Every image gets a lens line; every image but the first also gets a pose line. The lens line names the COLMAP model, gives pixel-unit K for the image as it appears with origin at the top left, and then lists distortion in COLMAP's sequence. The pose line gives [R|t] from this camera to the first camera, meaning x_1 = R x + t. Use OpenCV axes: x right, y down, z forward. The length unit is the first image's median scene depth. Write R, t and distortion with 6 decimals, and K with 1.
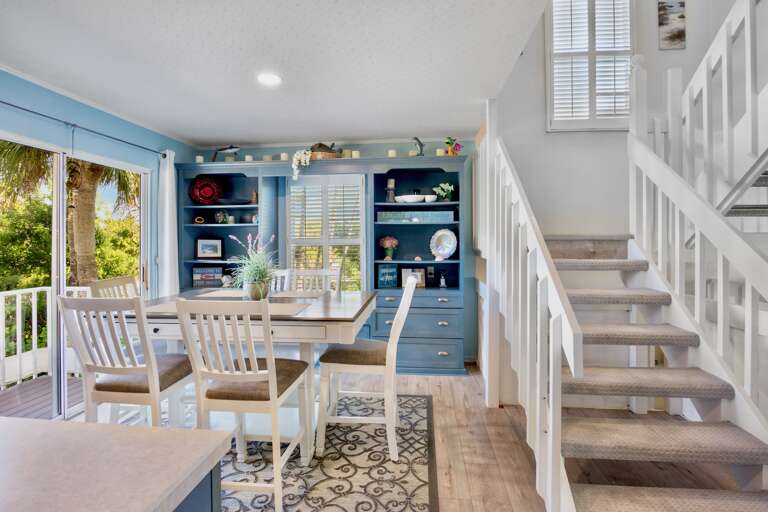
lens RADIAL K [[376.2, 0, 374.5], [0, 376.2, 240.5], [0, 0, 1]] dist [-0.019719, -0.000411]
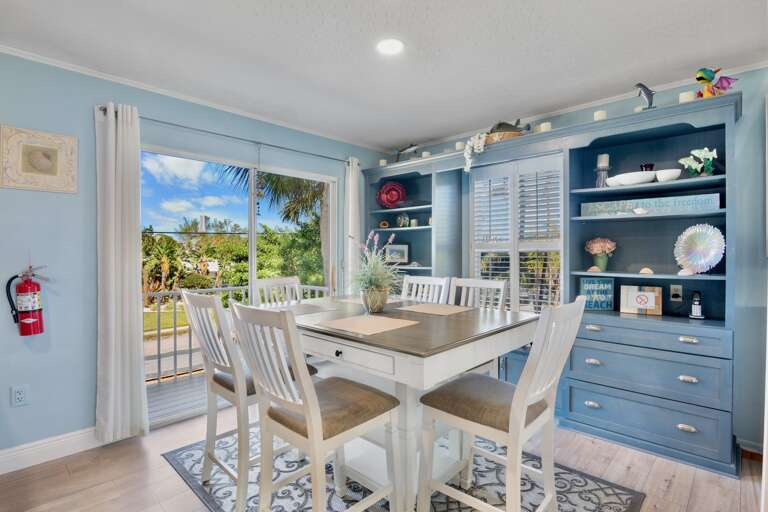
lens RADIAL K [[376.2, 0, 388.2], [0, 376.2, 252.7], [0, 0, 1]] dist [-0.019719, -0.000411]
pose [[0.799432, 0.005950, -0.600728, 0.145710], [-0.003153, 0.999979, 0.005708, 0.014888], [0.600749, -0.002669, 0.799433, 0.220251]]
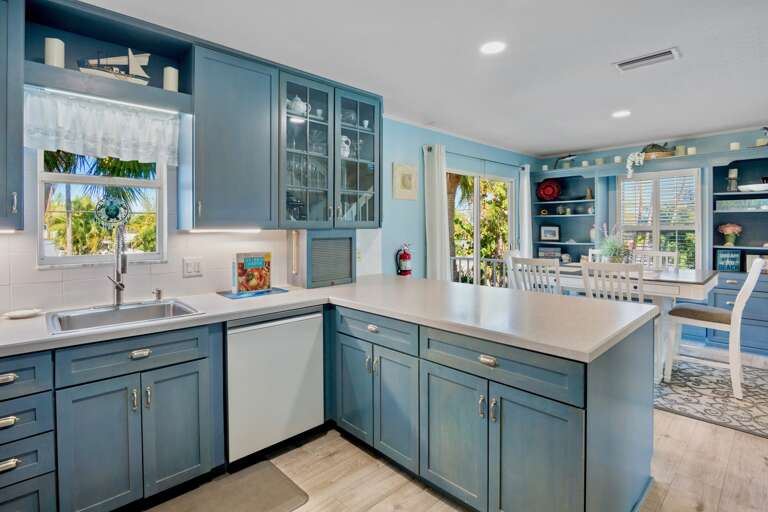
lens RADIAL K [[376.2, 0, 383.6], [0, 376.2, 230.2], [0, 0, 1]] dist [-0.019719, -0.000411]
pose [[0.766167, 0.004236, -0.642628, -0.041855], [0.002892, 0.999945, 0.010039, -0.005282], [0.642635, -0.009550, 0.766113, -0.436838]]
